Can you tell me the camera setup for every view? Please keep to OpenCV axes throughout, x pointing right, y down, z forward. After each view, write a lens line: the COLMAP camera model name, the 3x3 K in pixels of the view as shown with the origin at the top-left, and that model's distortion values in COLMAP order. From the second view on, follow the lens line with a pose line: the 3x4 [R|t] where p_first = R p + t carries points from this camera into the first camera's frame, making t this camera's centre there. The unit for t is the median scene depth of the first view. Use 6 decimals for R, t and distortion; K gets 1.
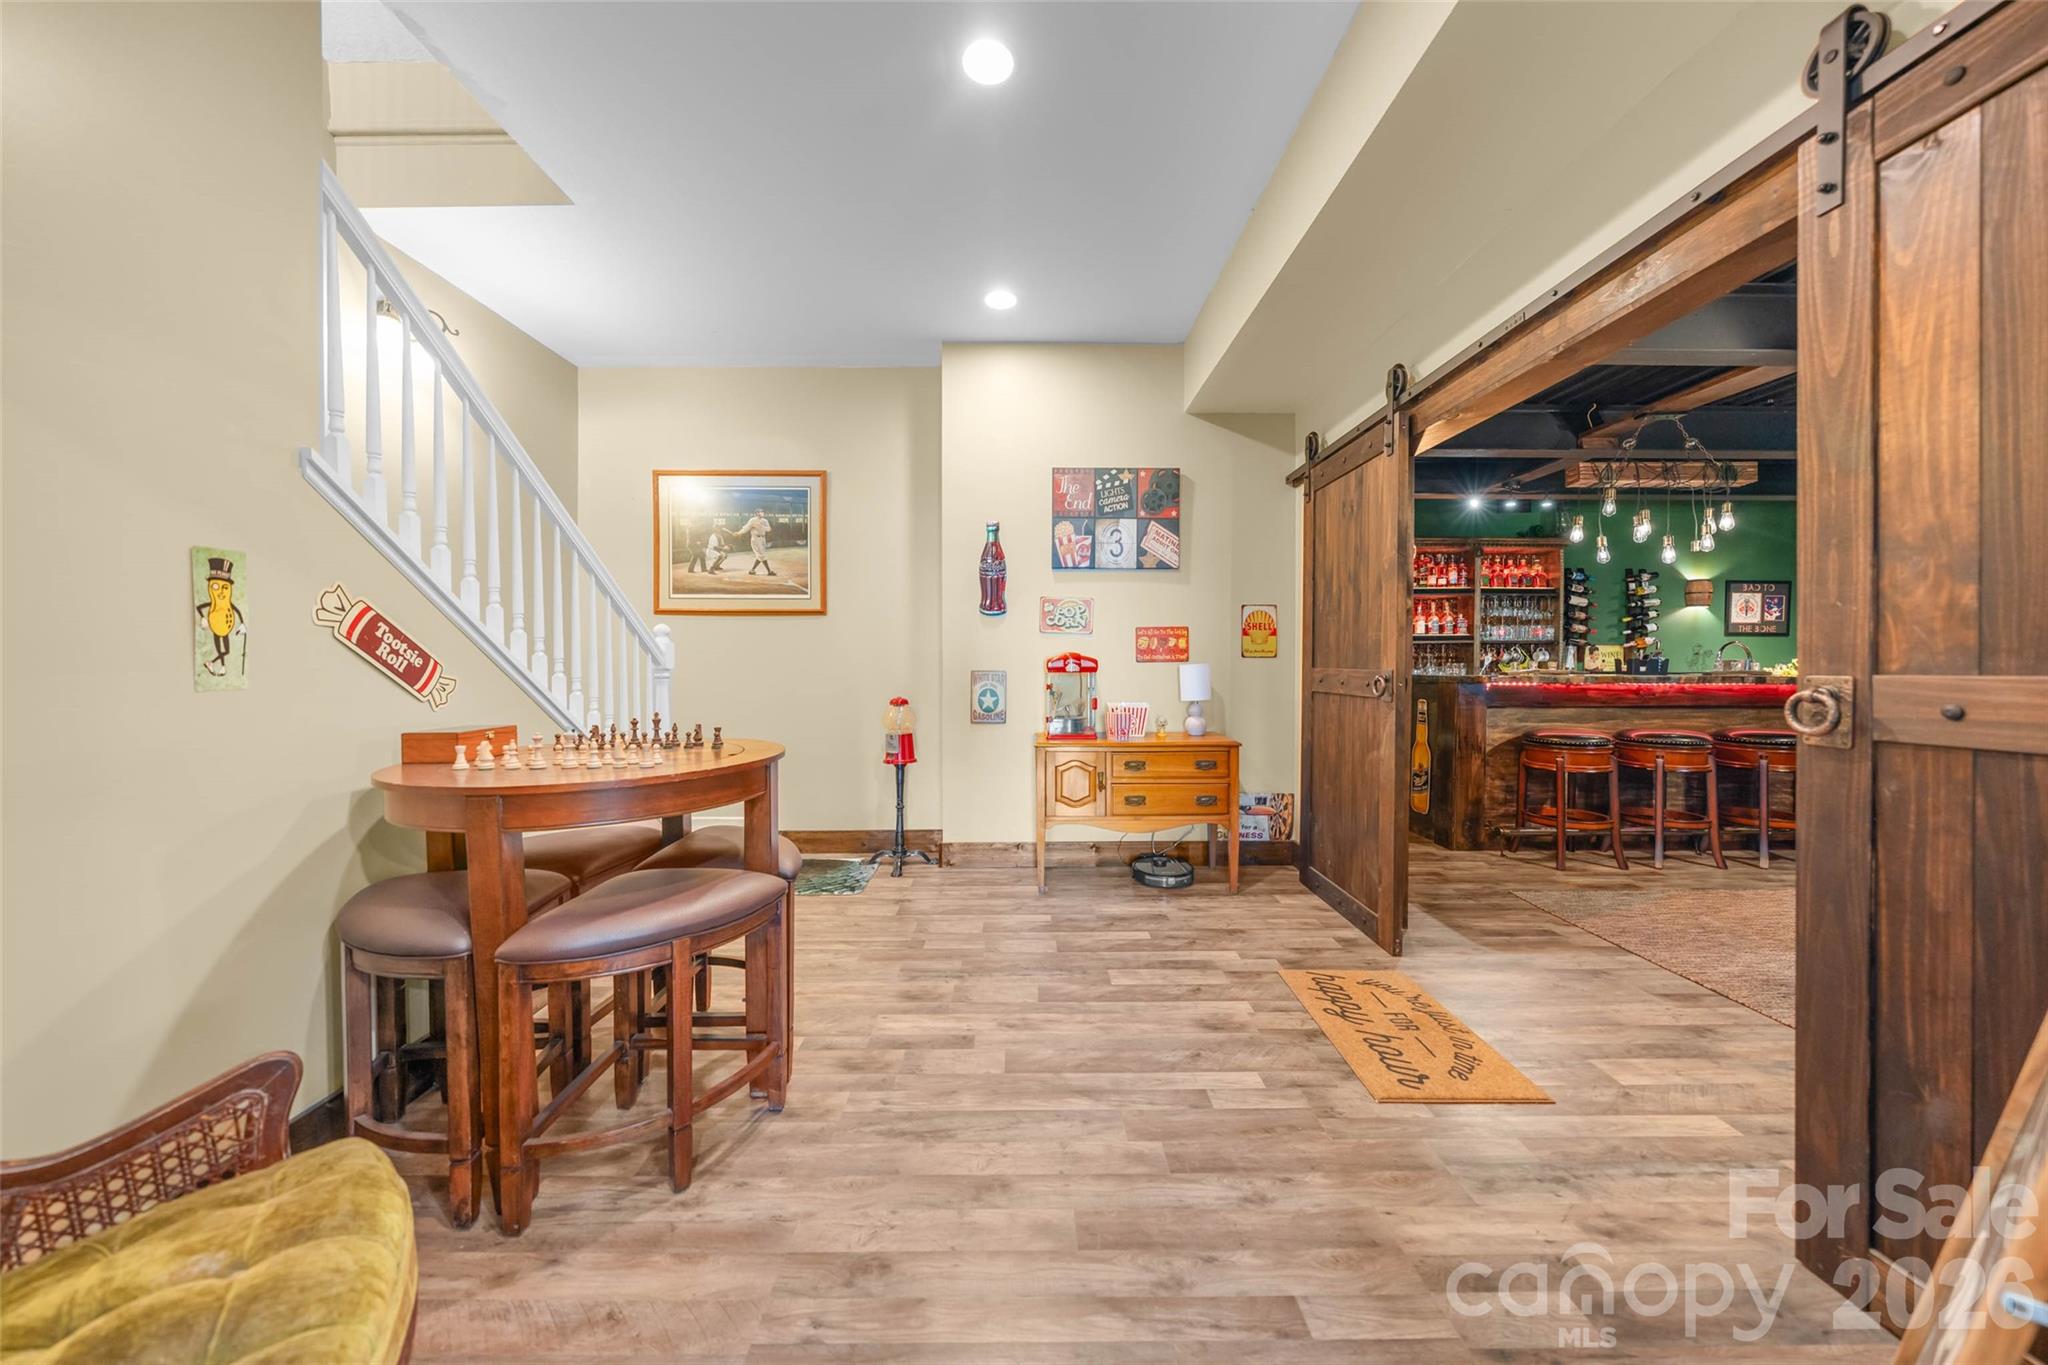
lens RADIAL K [[696.9, 0, 1025.0], [0, 696.9, 669.9], [0, 0, 1]] dist [0.000202, 0.000271]
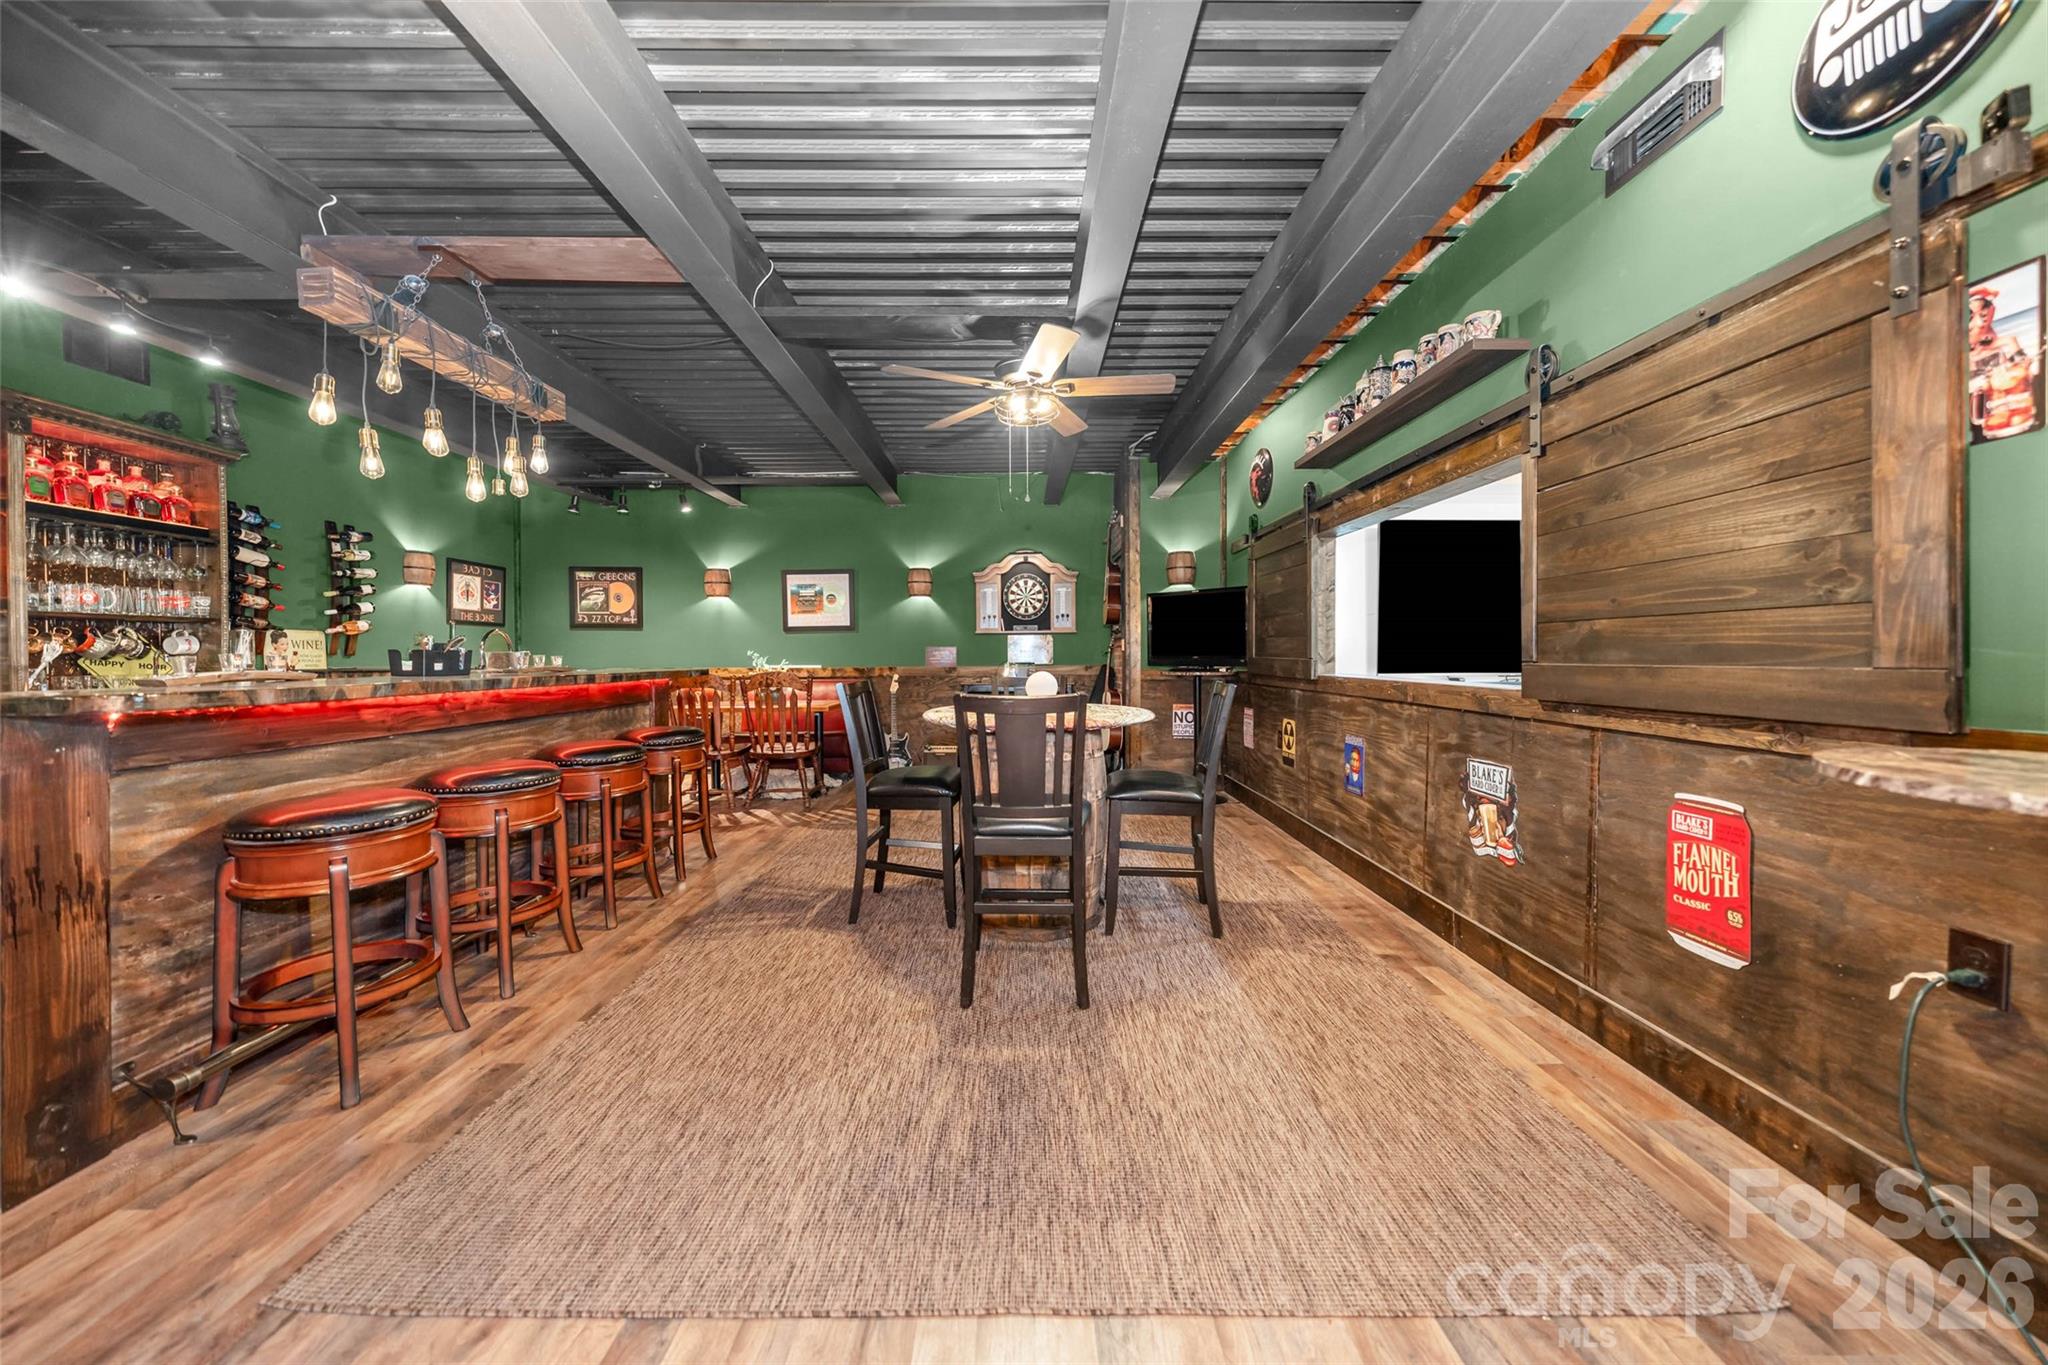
lens RADIAL K [[696.9, 0, 1025.9], [0, 696.9, 666.7], [0, 0, 1]] dist [0.000202, 0.000271]
pose [[0.009979, -0.017973, 0.999789, 0.177763], [0.011637, 0.999773, 0.017857, -0.004029], [-0.999882, 0.011456, 0.010186, 0.306420]]
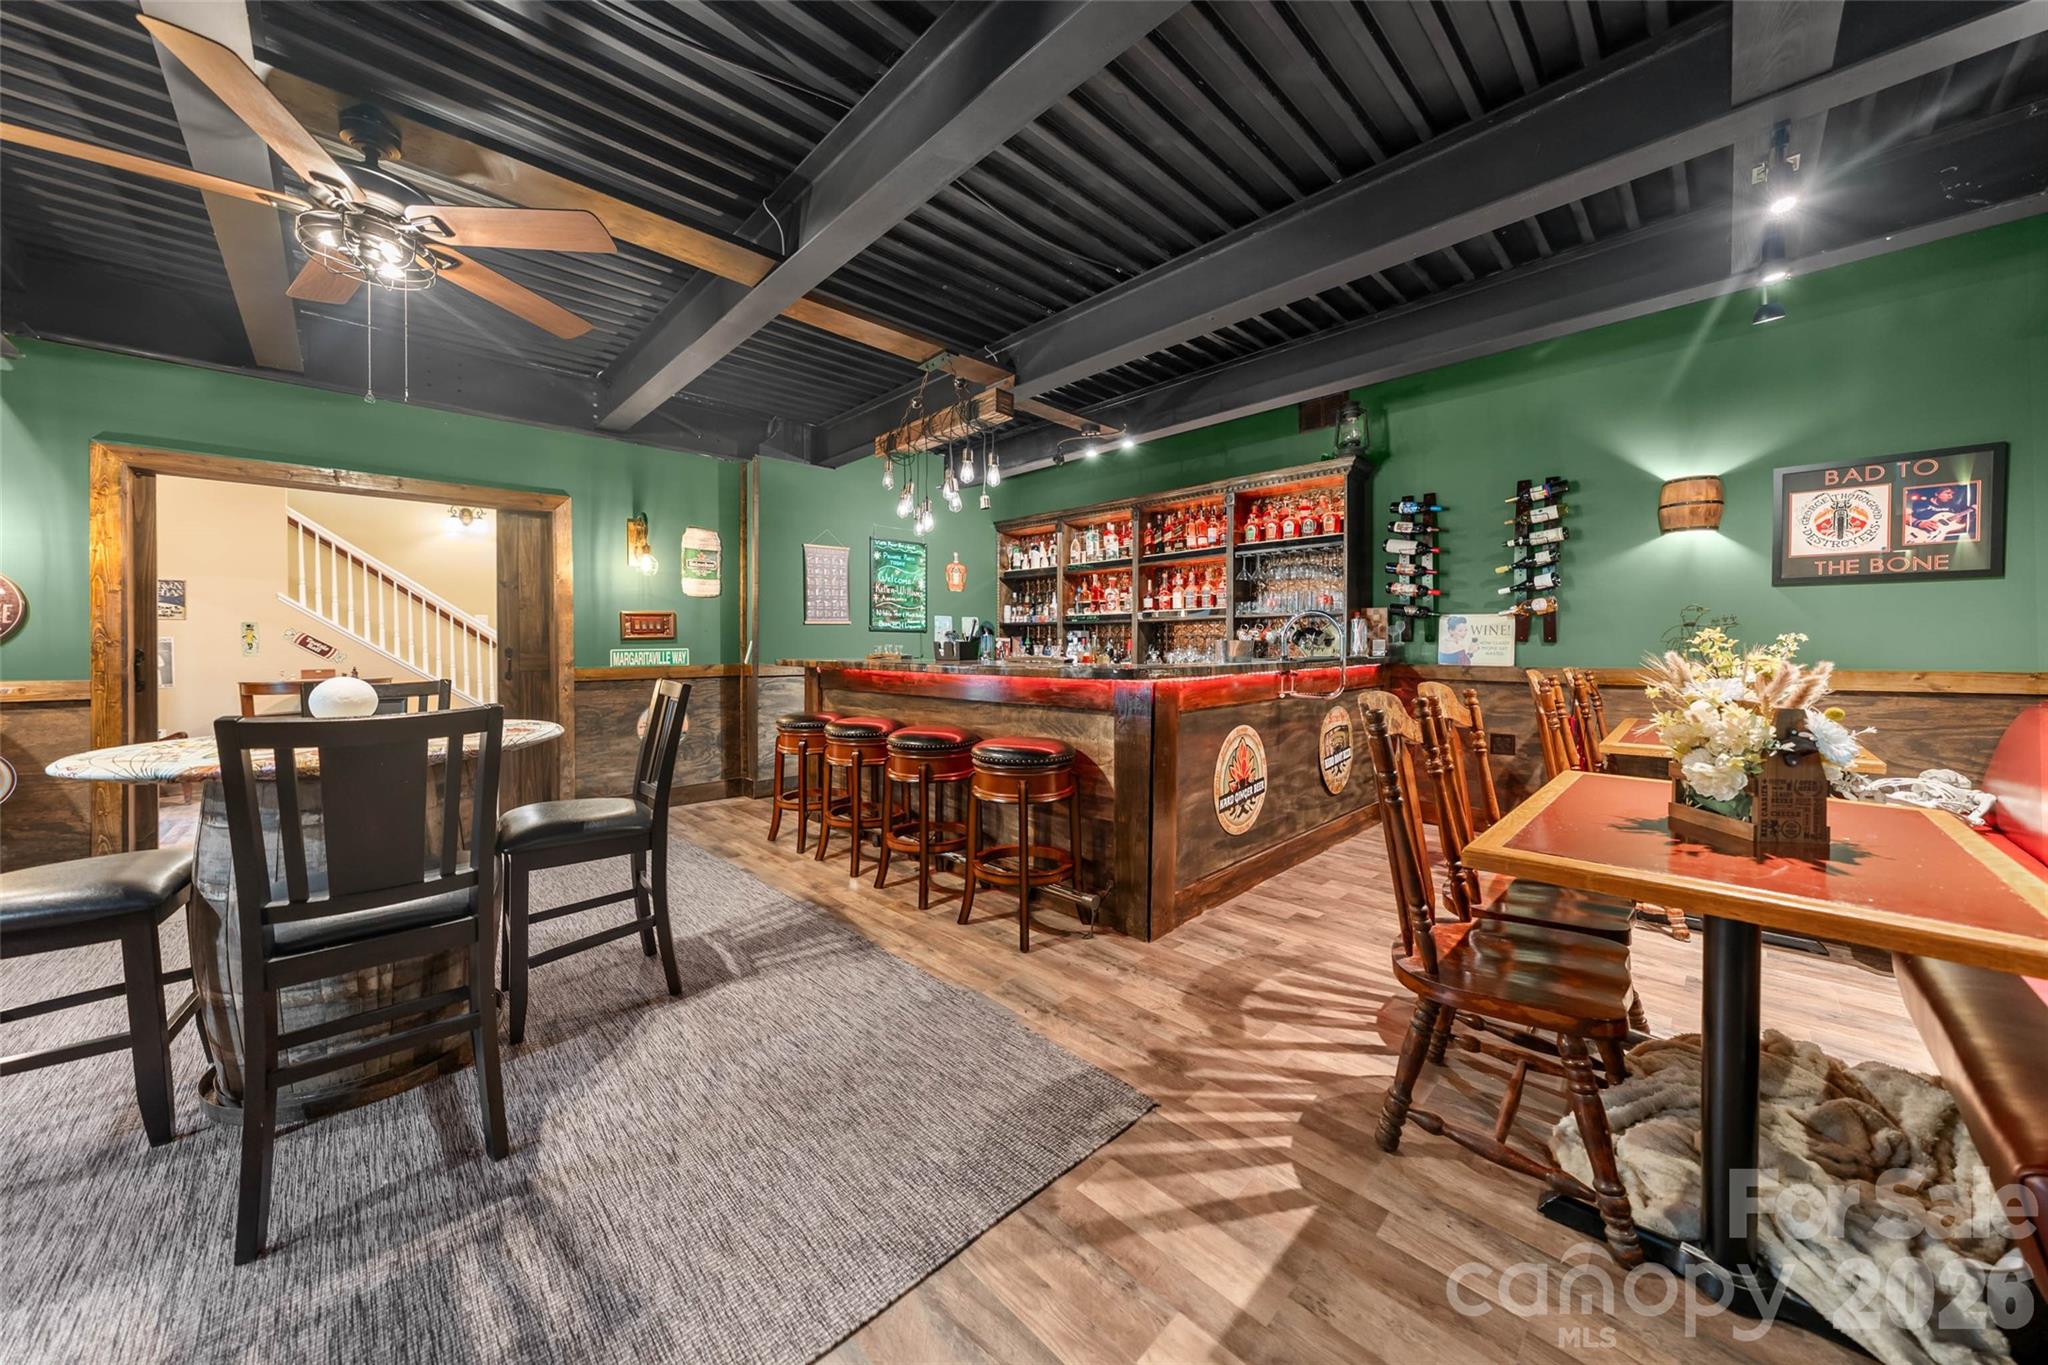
lens RADIAL K [[696.9, 0, 1029.3], [0, 696.9, 655.3], [0, 0, 1]] dist [0.000202, 0.000271]
pose [[0.688987, 0.008319, -0.724726, 1.033035], [-0.001487, 0.999948, 0.010065, -0.005156], [0.724772, -0.005857, 0.688964, 0.309851]]
